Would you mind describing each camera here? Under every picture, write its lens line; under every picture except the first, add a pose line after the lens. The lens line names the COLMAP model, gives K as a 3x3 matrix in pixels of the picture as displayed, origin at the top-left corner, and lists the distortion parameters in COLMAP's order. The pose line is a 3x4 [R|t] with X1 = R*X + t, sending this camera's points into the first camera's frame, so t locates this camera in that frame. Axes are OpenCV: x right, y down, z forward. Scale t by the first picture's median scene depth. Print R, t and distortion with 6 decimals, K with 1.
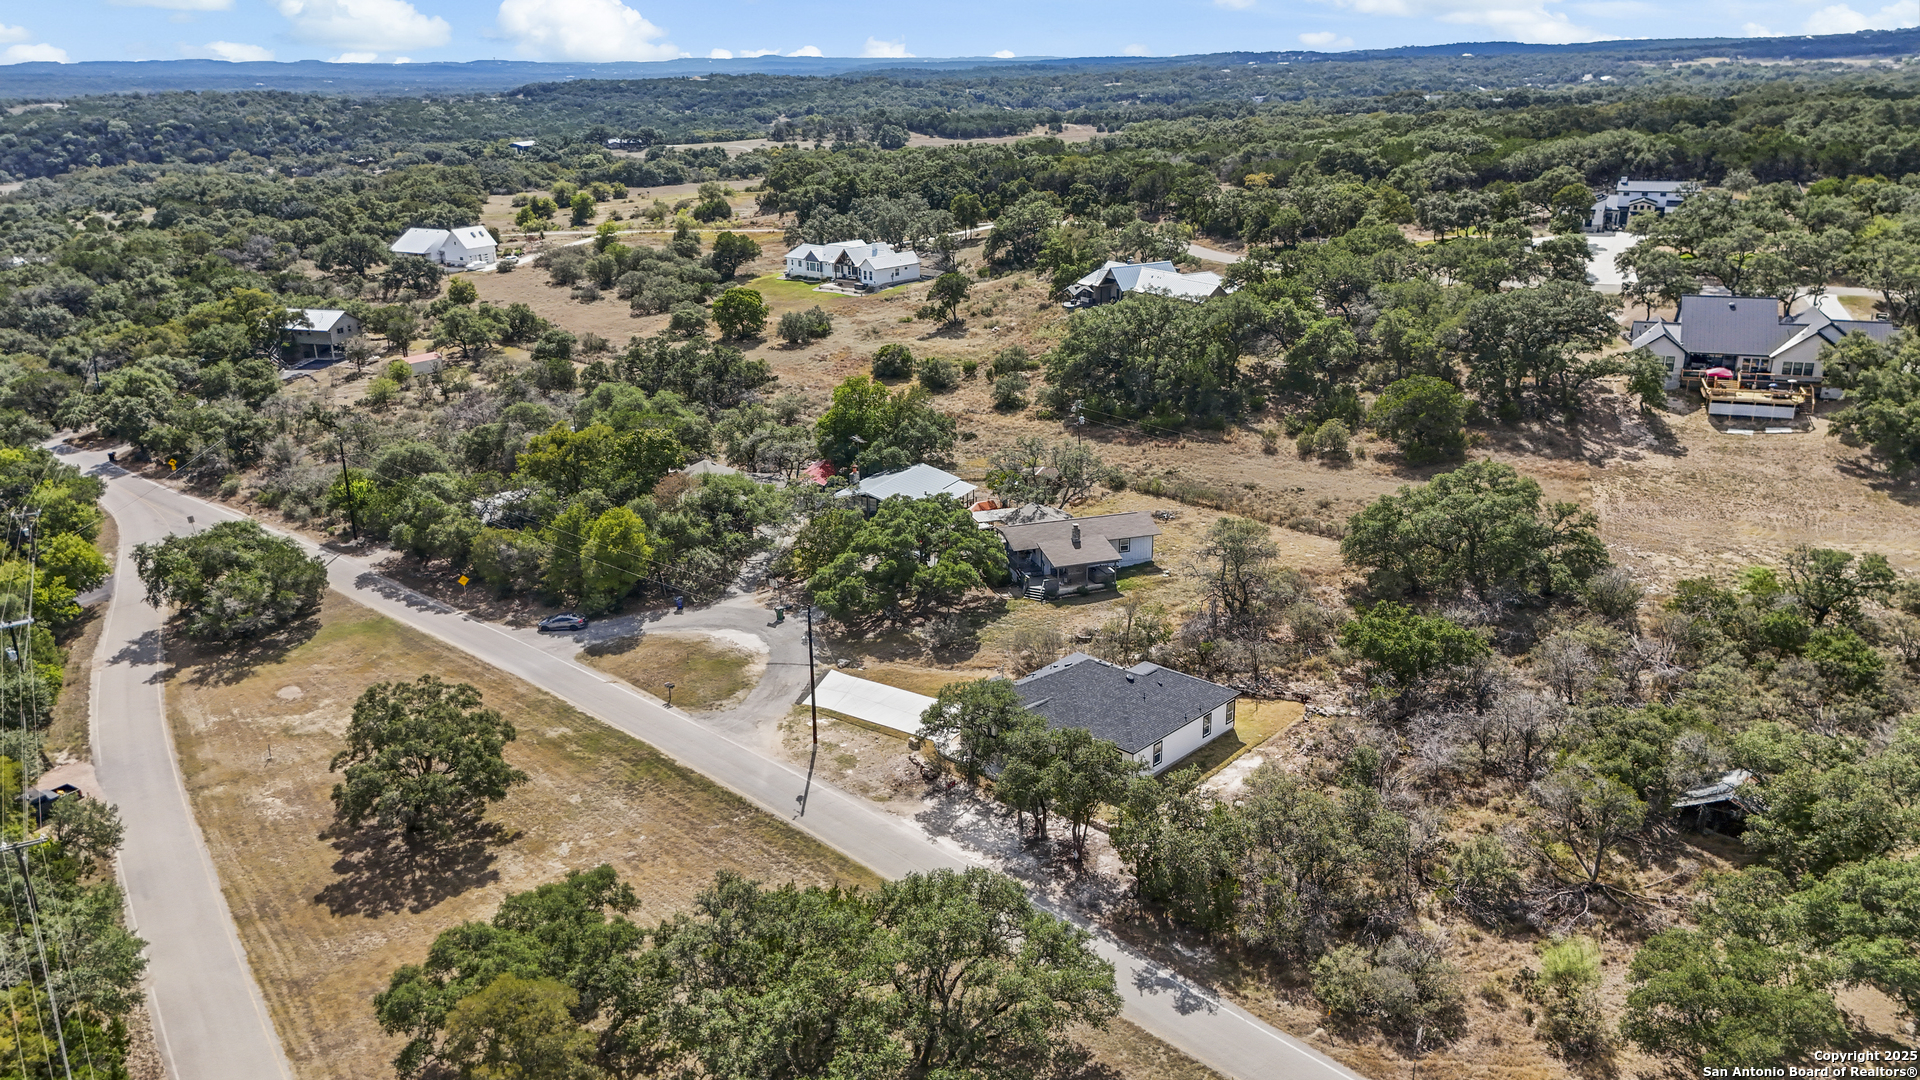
lens RADIAL K [[1420.0, 0, 950.0], [0, 1420.0, 540.1], [0, 0, 1]] dist [0.104872, -0.208557]
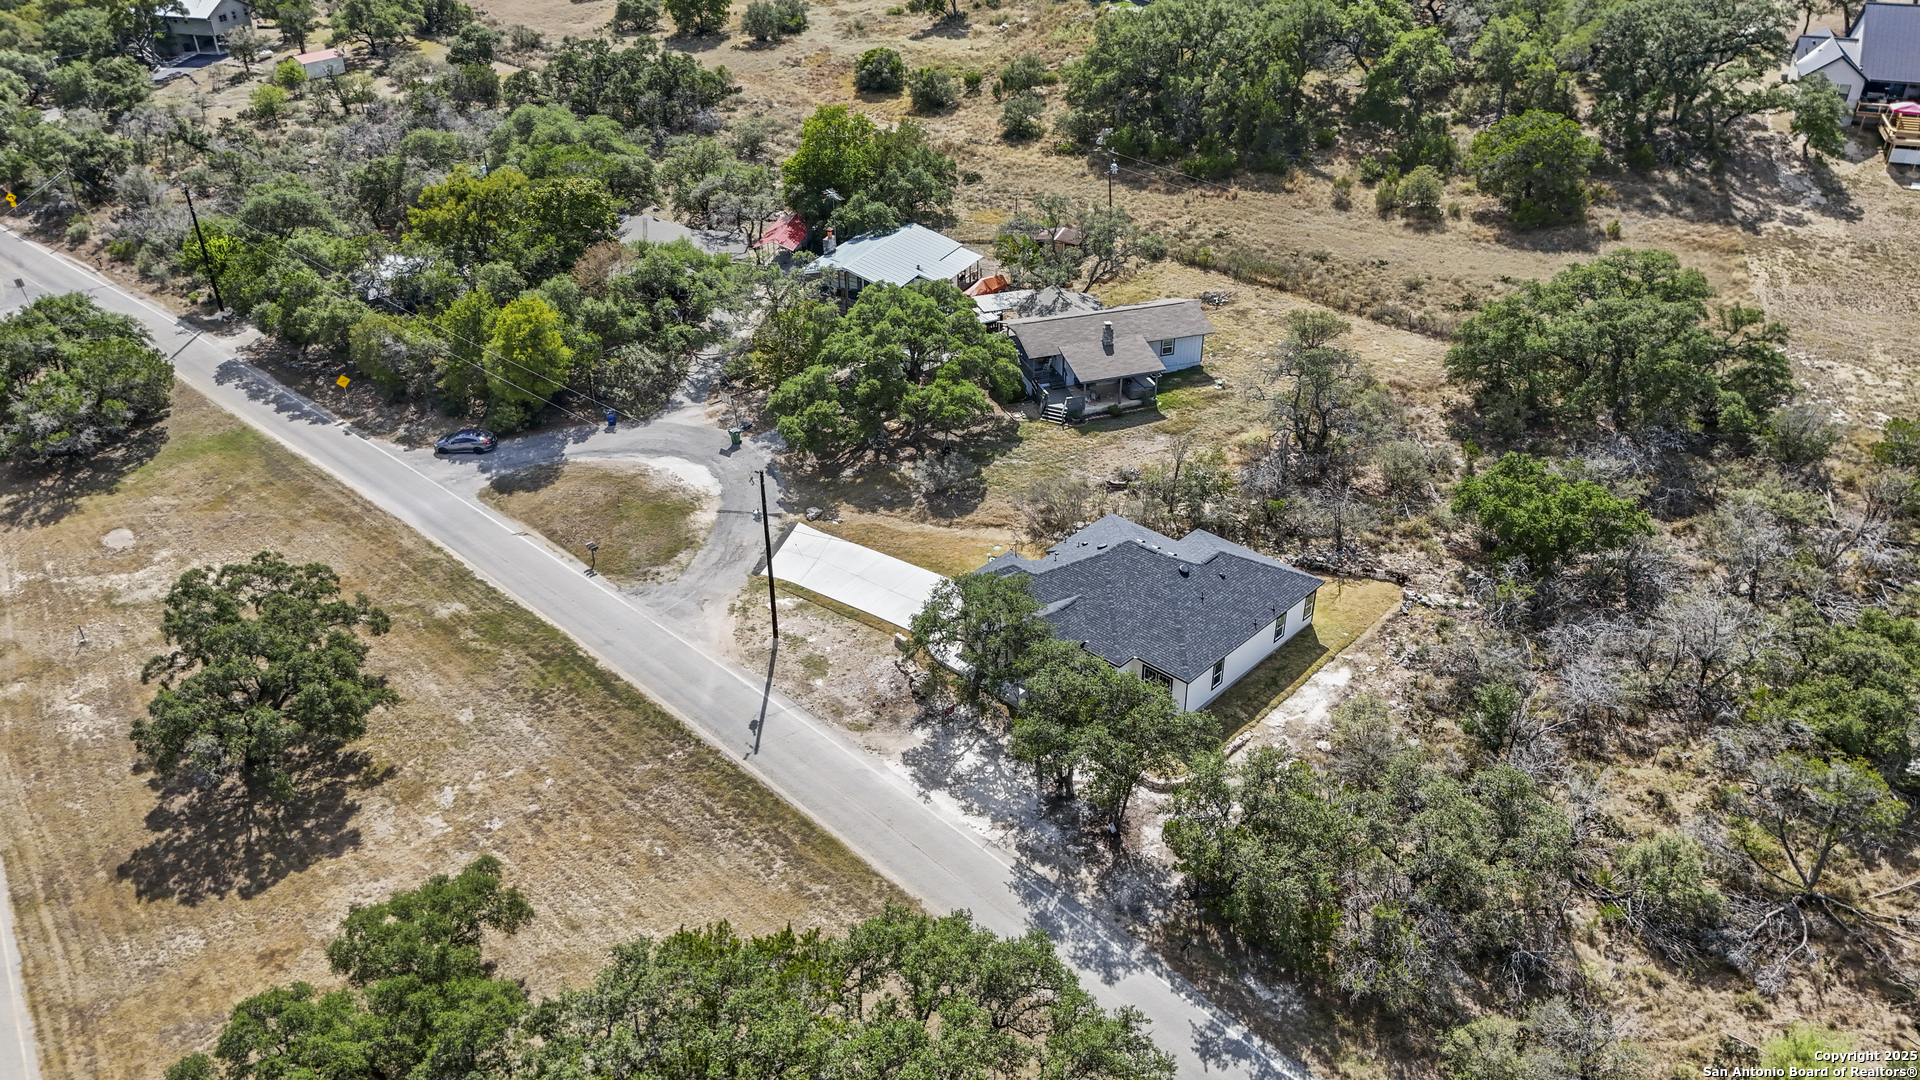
lens RADIAL K [[1428.8, 0, 951.1], [0, 1428.8, 536.9], [0, 0, 1]] dist [0.078309, -0.095076]
pose [[0.999972, 0.005887, 0.004705, -0.001743], [-0.006761, 0.976638, 0.214783, -0.066790], [-0.003331, -0.214809, 0.976650, 0.200896]]
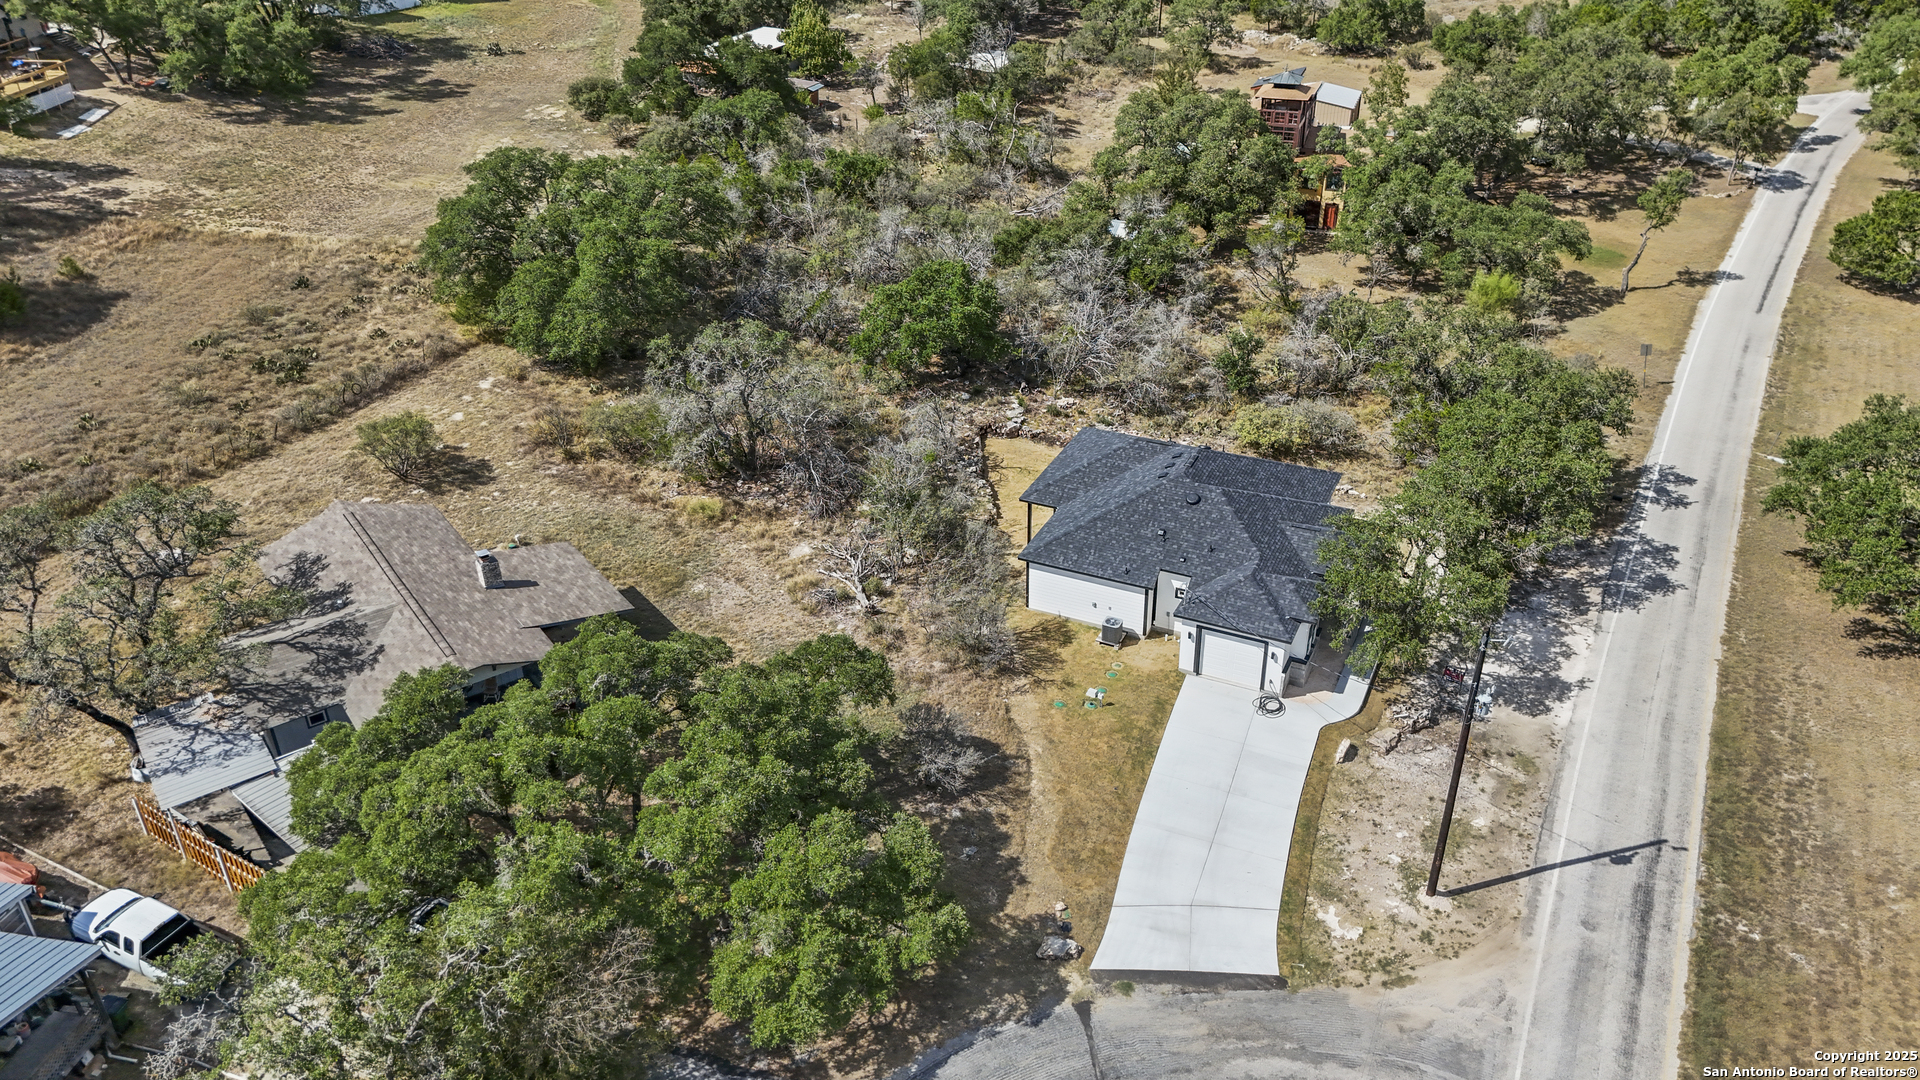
lens RADIAL K [[1428.8, 0, 951.1], [0, 1428.8, 536.9], [0, 0, 1]] dist [0.078309, -0.095076]
pose [[-0.312061, -0.459554, 0.831521, -0.318032], [0.313528, 0.776383, 0.546745, -0.211155], [-0.896838, 0.431323, -0.098196, 0.938761]]
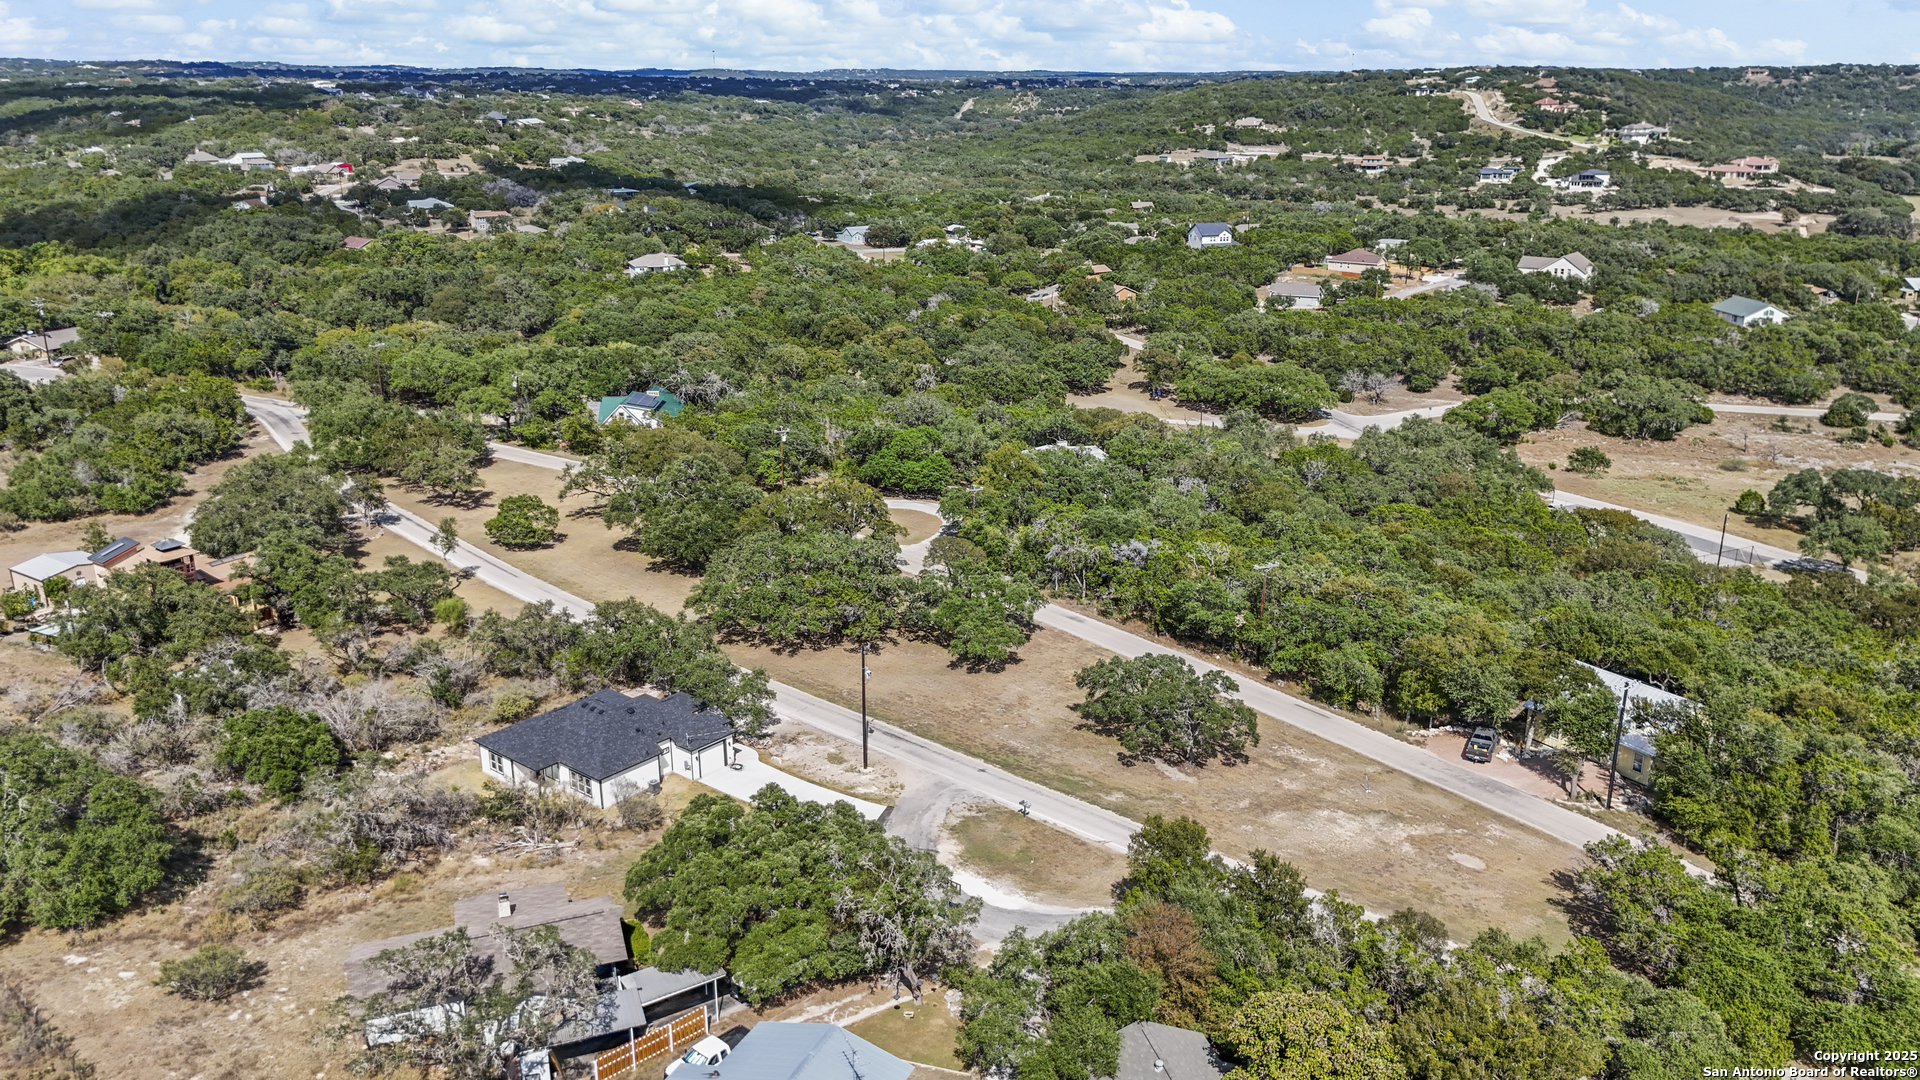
lens RADIAL K [[1428.8, 0, 951.1], [0, 1428.8, 536.9], [0, 0, 1]] dist [0.078309, -0.095076]
pose [[-0.997493, 0.036102, -0.060866, -0.084000], [-0.006452, 0.810108, 0.586245, -0.553837], [0.070472, 0.585168, -0.807844, 1.497224]]
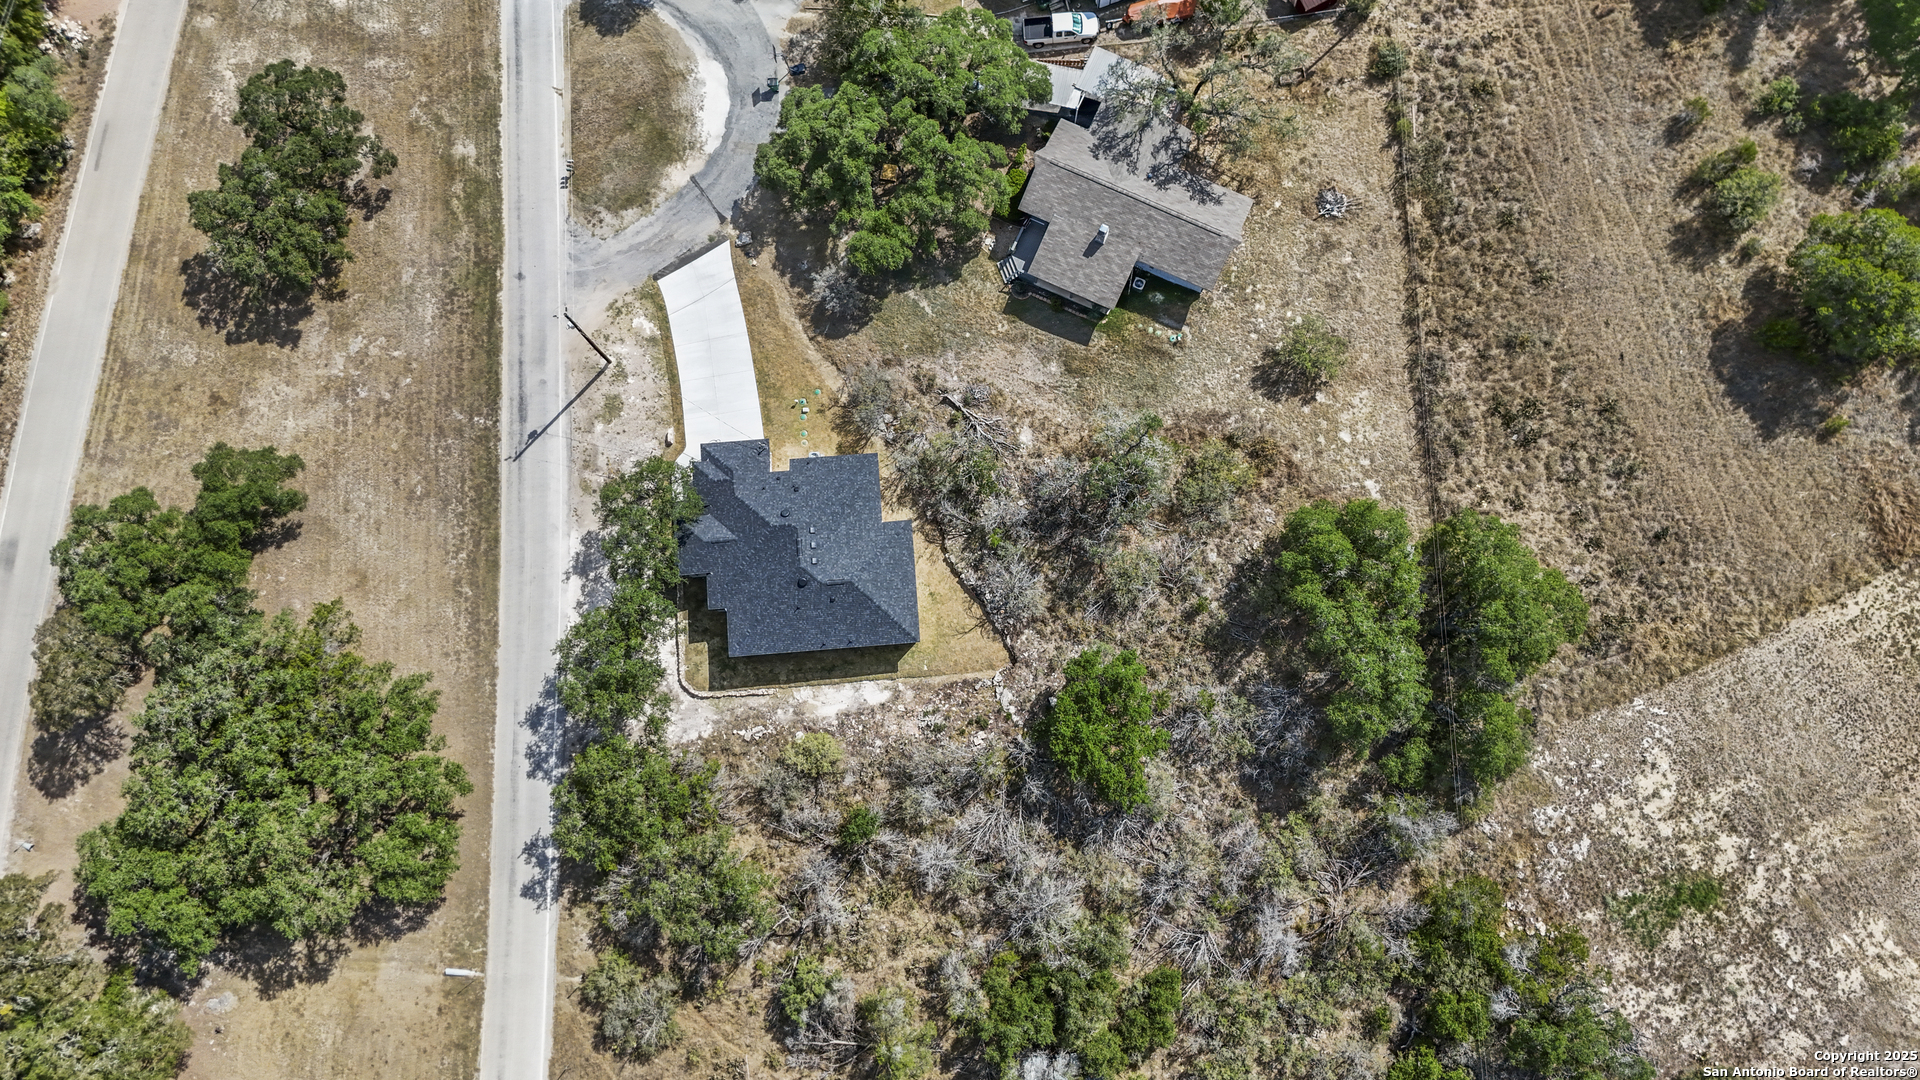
lens RADIAL K [[1428.8, 0, 951.1], [0, 1428.8, 536.9], [0, 0, 1]] dist [0.078309, -0.095076]
pose [[0.740498, 0.662292, -0.114161, 0.229541], [-0.203133, 0.382488, 0.901355, -0.631038], [0.640625, -0.644261, 0.417764, 0.540477]]
